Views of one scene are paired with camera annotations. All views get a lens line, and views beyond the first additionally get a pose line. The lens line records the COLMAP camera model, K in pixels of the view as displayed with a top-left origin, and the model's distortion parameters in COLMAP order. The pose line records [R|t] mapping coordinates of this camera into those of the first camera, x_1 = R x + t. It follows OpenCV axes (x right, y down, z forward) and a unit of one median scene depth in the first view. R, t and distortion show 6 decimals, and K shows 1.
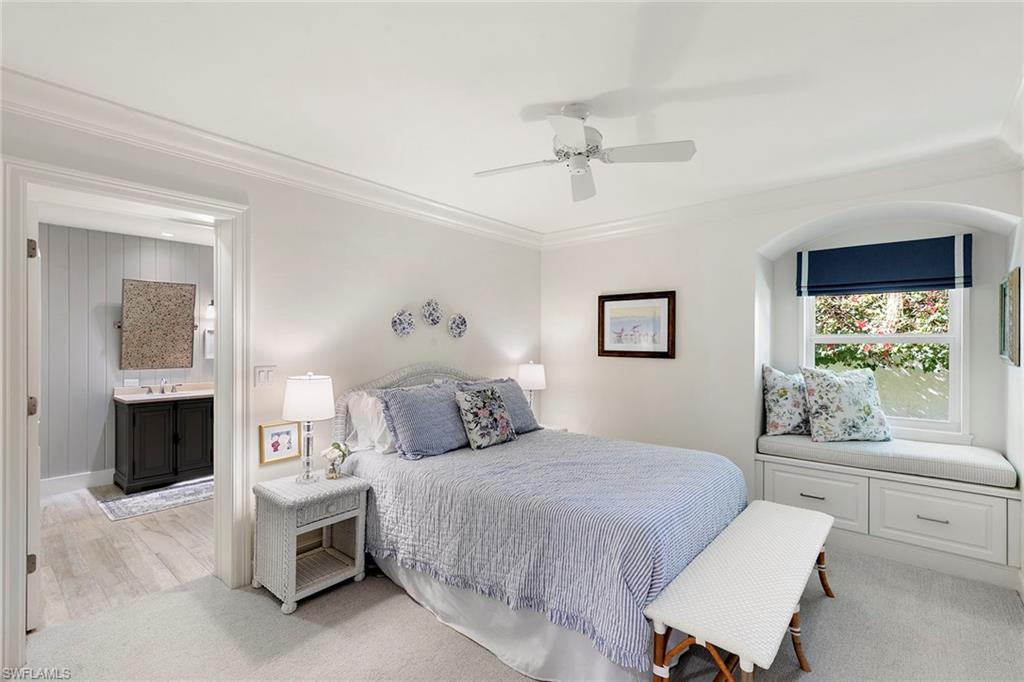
lens RADIAL K [[458.0, 0, 513.1], [0, 458.0, 340.8], [0, 0, 1]] dist [0.002325, -0.000032]
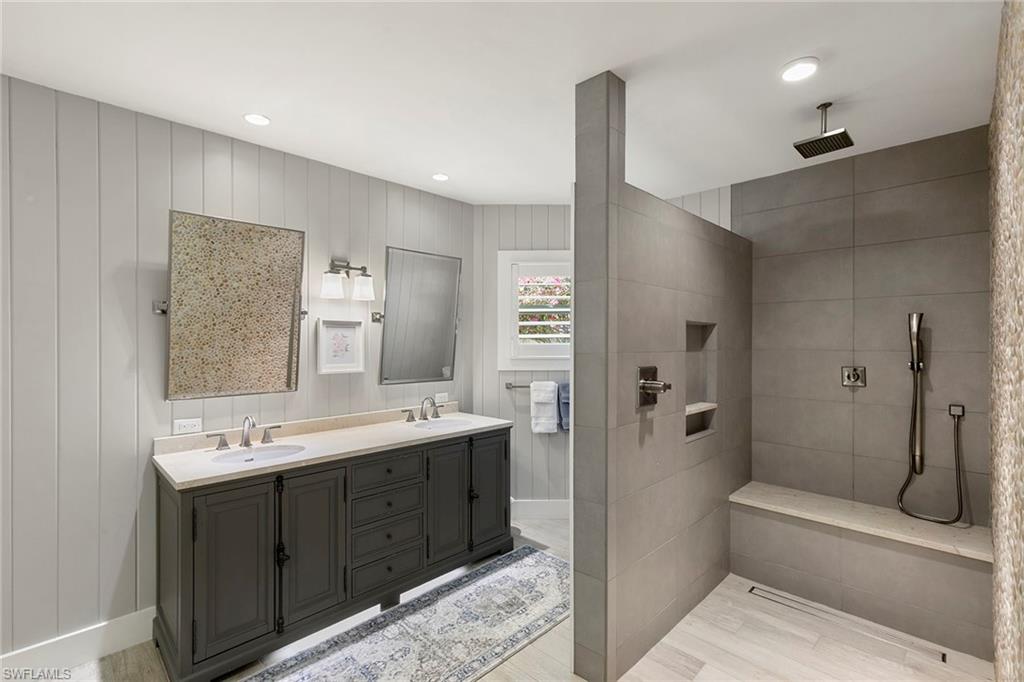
lens RADIAL K [[458.0, 0, 513.1], [0, 458.0, 340.8], [0, 0, 1]] dist [0.002325, -0.000032]
pose [[0.997193, 0.001311, -0.074858, -0.457824], [-0.000907, 0.999985, 0.005427, -0.003057], [0.074864, -0.005344, 0.997179, 0.548347]]
